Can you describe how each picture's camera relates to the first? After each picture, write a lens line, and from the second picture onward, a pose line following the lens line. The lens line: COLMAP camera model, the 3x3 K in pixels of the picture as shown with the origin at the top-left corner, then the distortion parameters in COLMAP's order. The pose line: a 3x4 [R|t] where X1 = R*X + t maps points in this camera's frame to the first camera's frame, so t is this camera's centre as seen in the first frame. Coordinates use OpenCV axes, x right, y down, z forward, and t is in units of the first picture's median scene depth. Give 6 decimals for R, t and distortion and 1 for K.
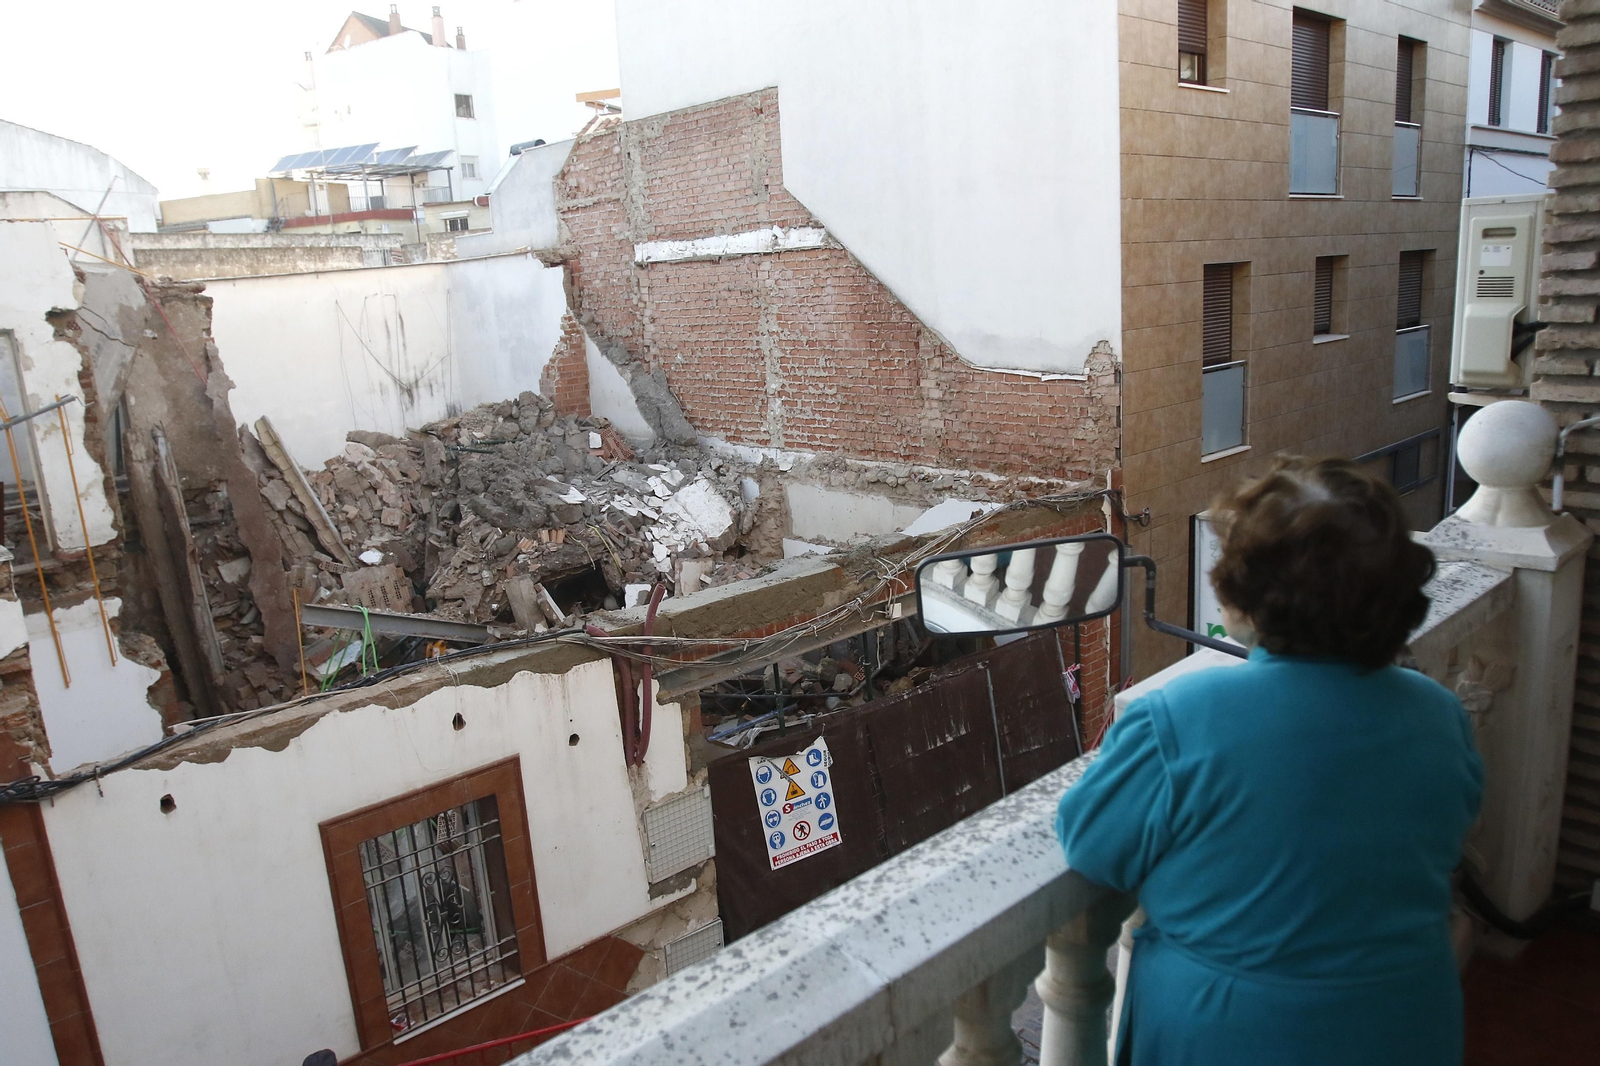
lens RADIAL K [[1164.2, 0, 801.0], [0, 1164.2, 536.4], [0, 0, 1]] dist [-0.098053, 0.065625]
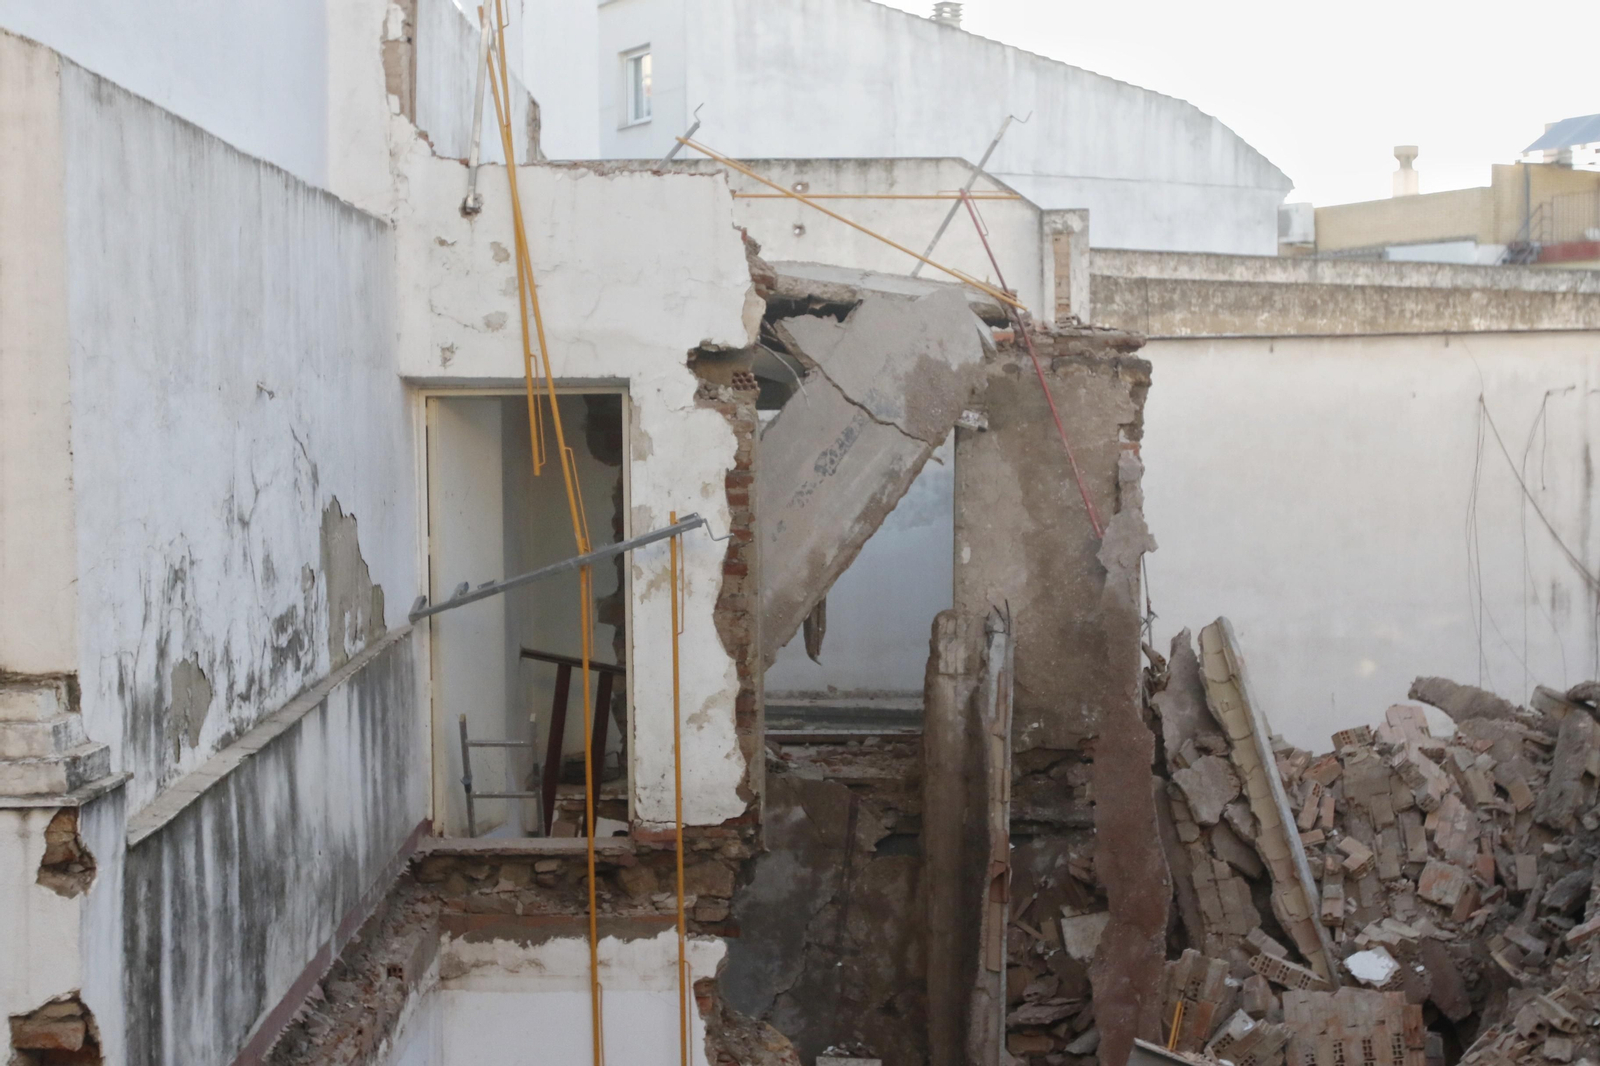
lens RADIAL K [[2417.1, 0, 794.3], [0, 2417.1, 537.8], [0, 0, 1]] dist [-0.014176, 0.071300]
pose [[0.734996, 0.084213, -0.672821, 0.068607], [-0.189567, 0.978212, -0.084647, -0.023129], [0.651034, 0.189760, 0.734947, 0.171336]]
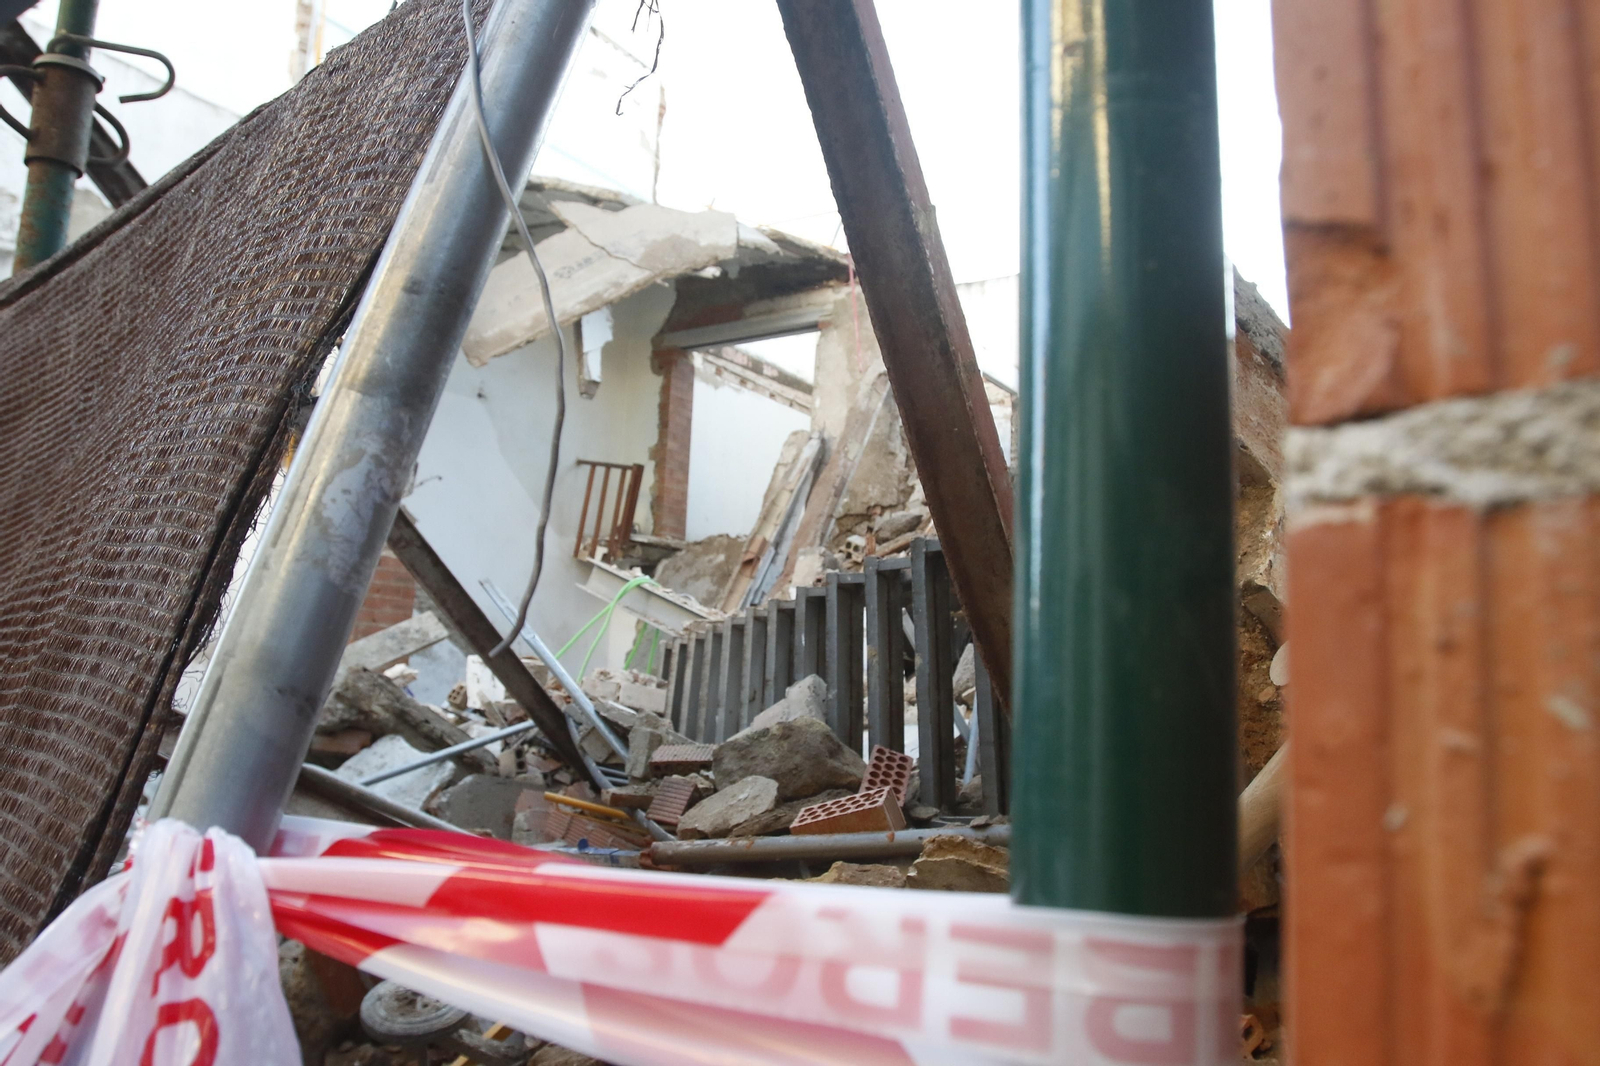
lens RADIAL K [[1161.0, 0, 797.0], [0, 1161.0, 536.5], [0, 0, 1]] dist [-0.098619, 0.066066]
pose [[0.245417, -0.065426, -0.967207, 0.219769], [-0.273288, 0.952584, -0.133780, 0.091130], [0.930099, 0.297158, 0.215900, 0.840974]]
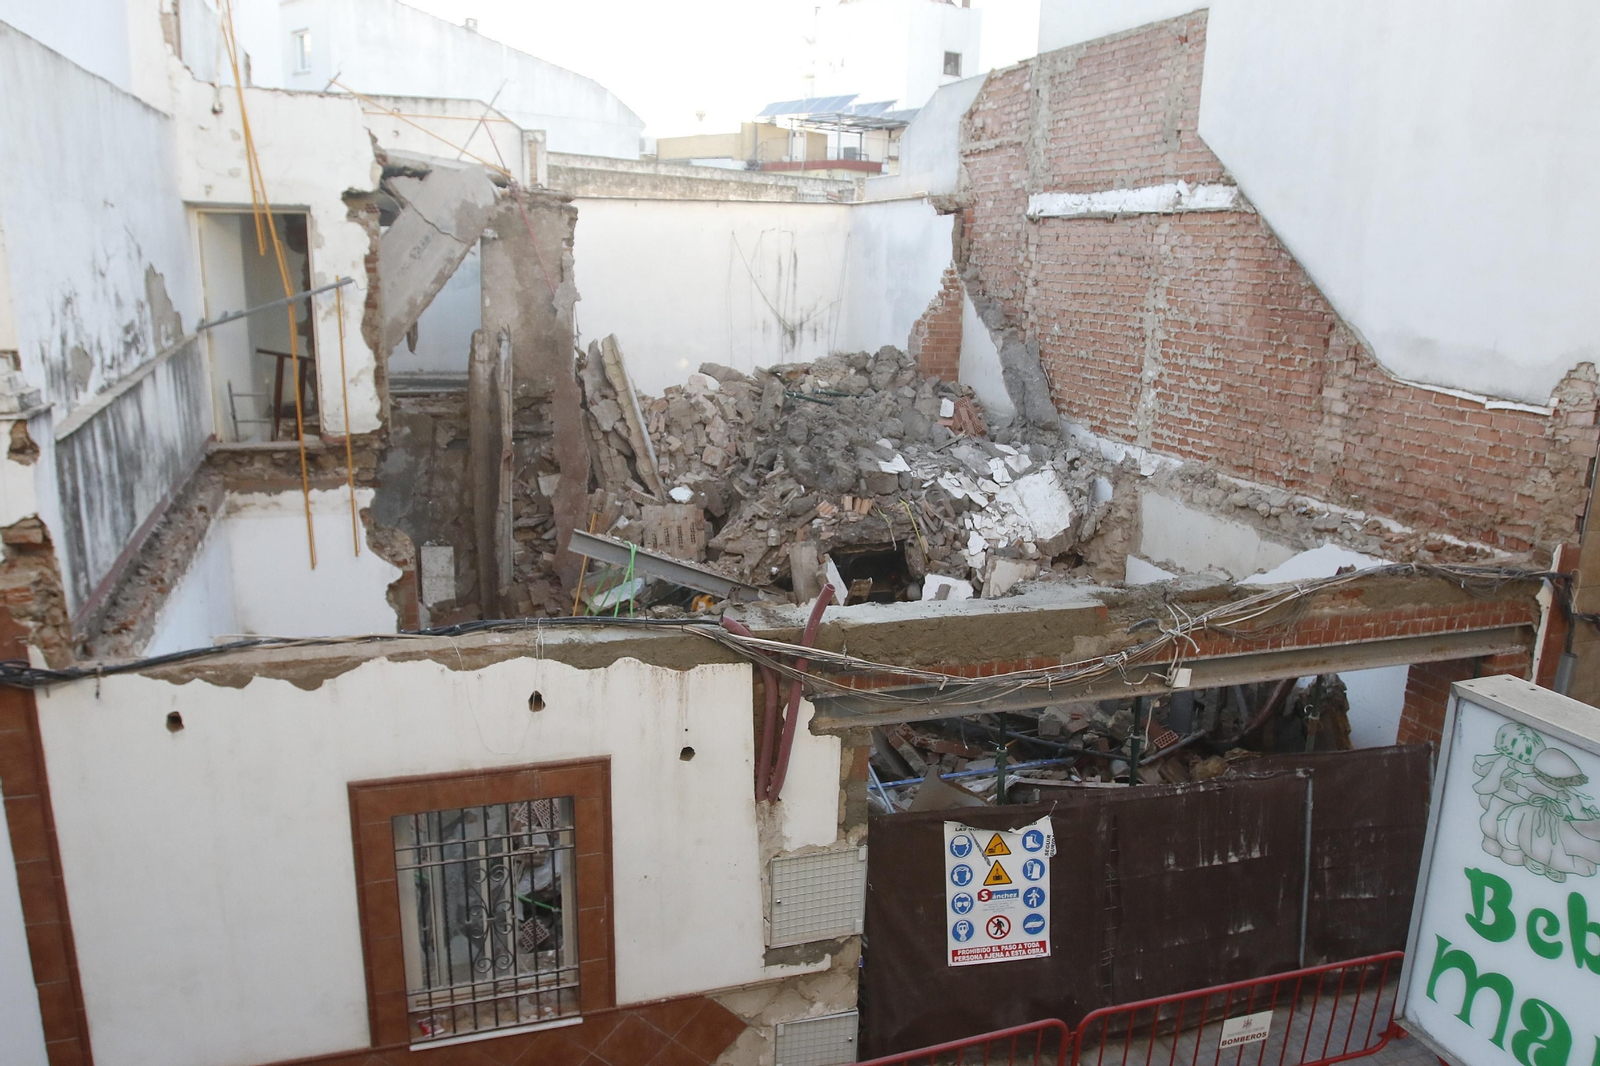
lens RADIAL K [[1161.0, 0, 797.0], [0, 1161.0, 536.5], [0, 0, 1]] dist [-0.098619, 0.066066]
pose [[0.911686, 0.179136, -0.369783, 0.079214], [-0.171910, 0.983702, 0.052702, -0.015430], [0.373197, 0.015521, 0.927622, 0.156566]]
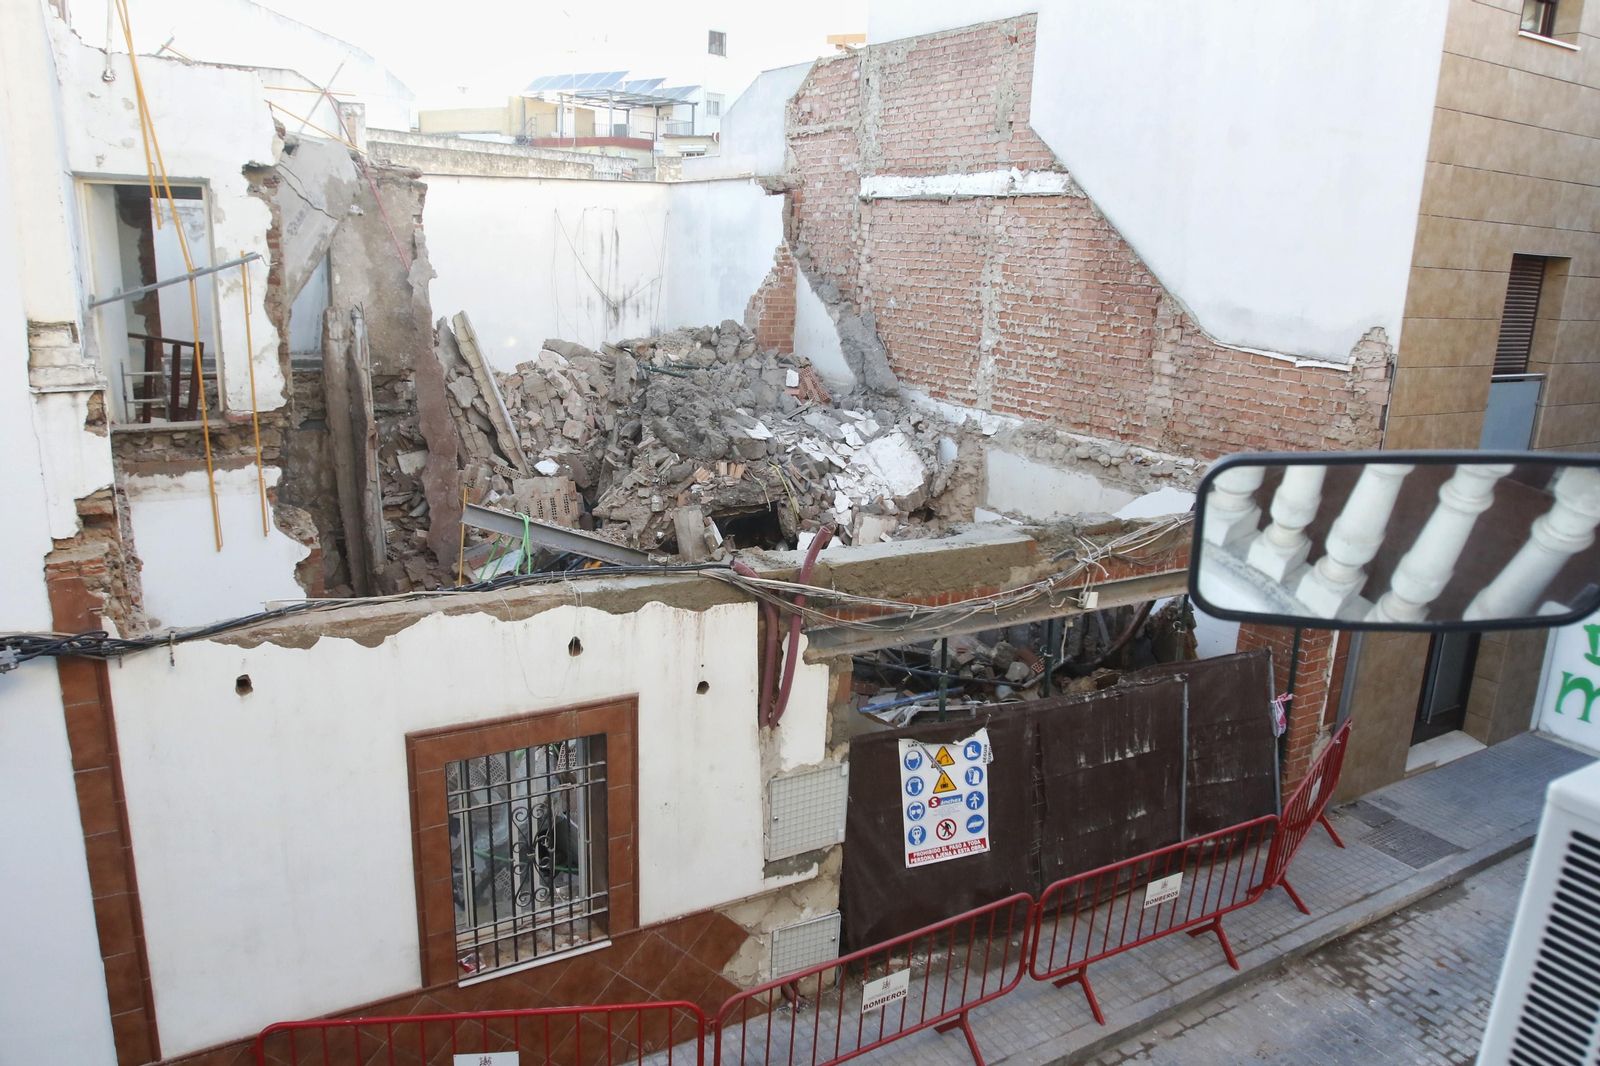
lens RADIAL K [[1161.0, 0, 797.0], [0, 1161.0, 536.5], [0, 0, 1]] dist [-0.098619, 0.066066]
pose [[0.975758, 0.142951, -0.165716, 0.002146], [-0.138495, 0.989626, 0.038199, 0.009972], [0.169458, -0.014322, 0.985433, 0.079078]]
